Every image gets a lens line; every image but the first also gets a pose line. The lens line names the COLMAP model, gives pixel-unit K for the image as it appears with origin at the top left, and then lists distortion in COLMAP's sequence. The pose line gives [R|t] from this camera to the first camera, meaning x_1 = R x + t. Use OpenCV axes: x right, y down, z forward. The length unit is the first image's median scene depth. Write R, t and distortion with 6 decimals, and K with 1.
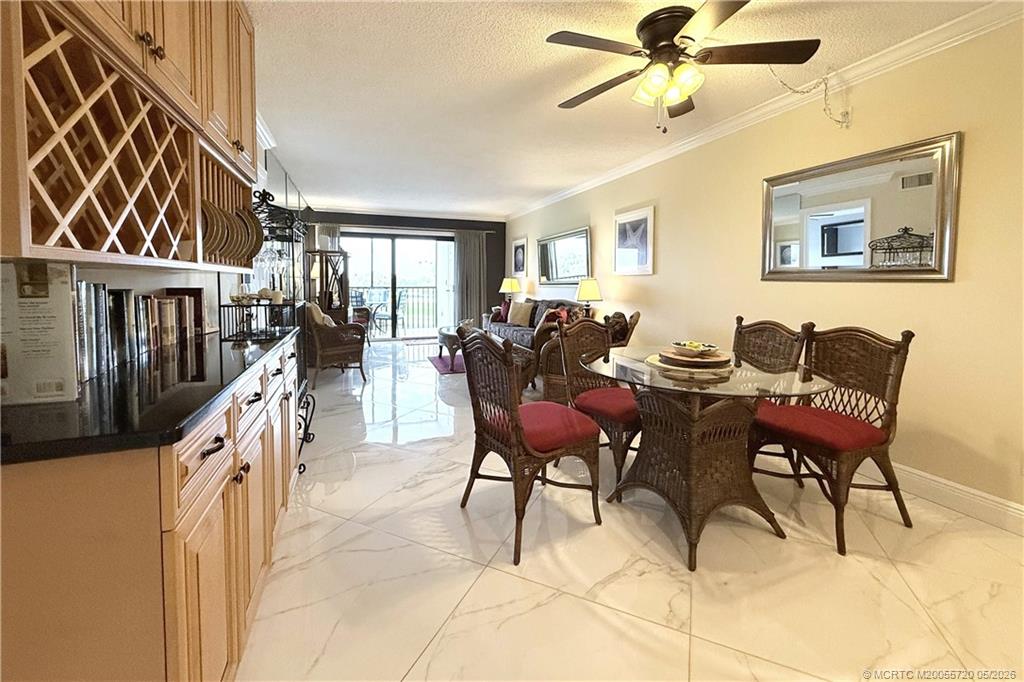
lens RADIAL K [[406.3, 0, 511.2], [0, 406.3, 296.6], [0, 0, 1]] dist [-0.000914, -0.000070]
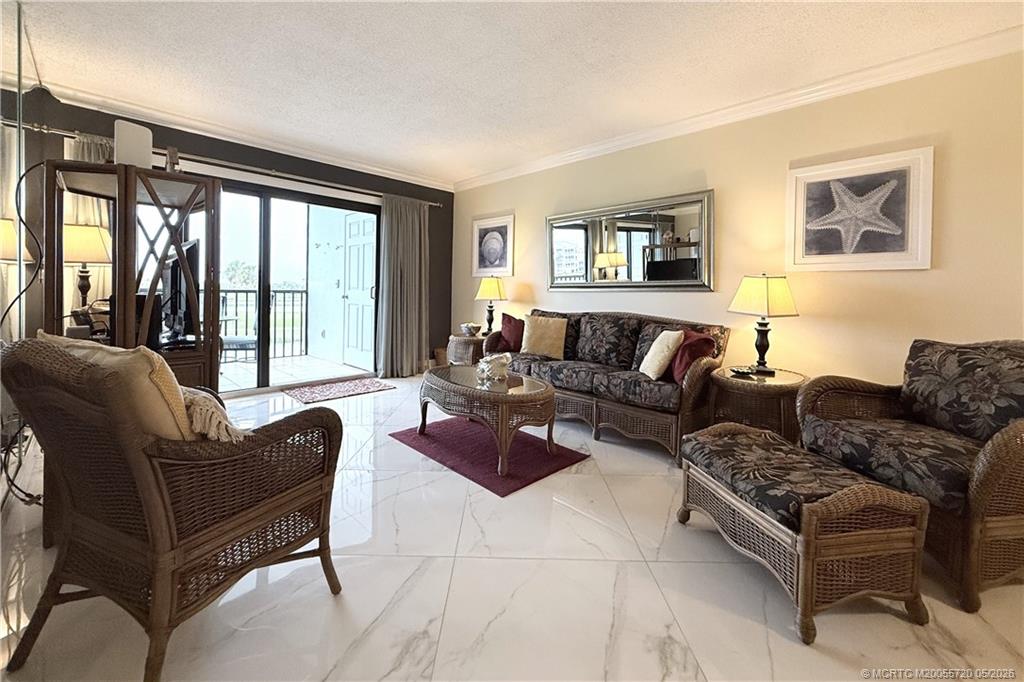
lens RADIAL K [[406.3, 0, 511.2], [0, 406.3, 296.6], [0, 0, 1]] dist [-0.000914, -0.000070]
pose [[0.909348, 0.008888, 0.415941, -0.243438], [-0.001086, 0.999819, -0.018990, -0.003975], [-0.416034, 0.016817, 0.909194, 0.440619]]
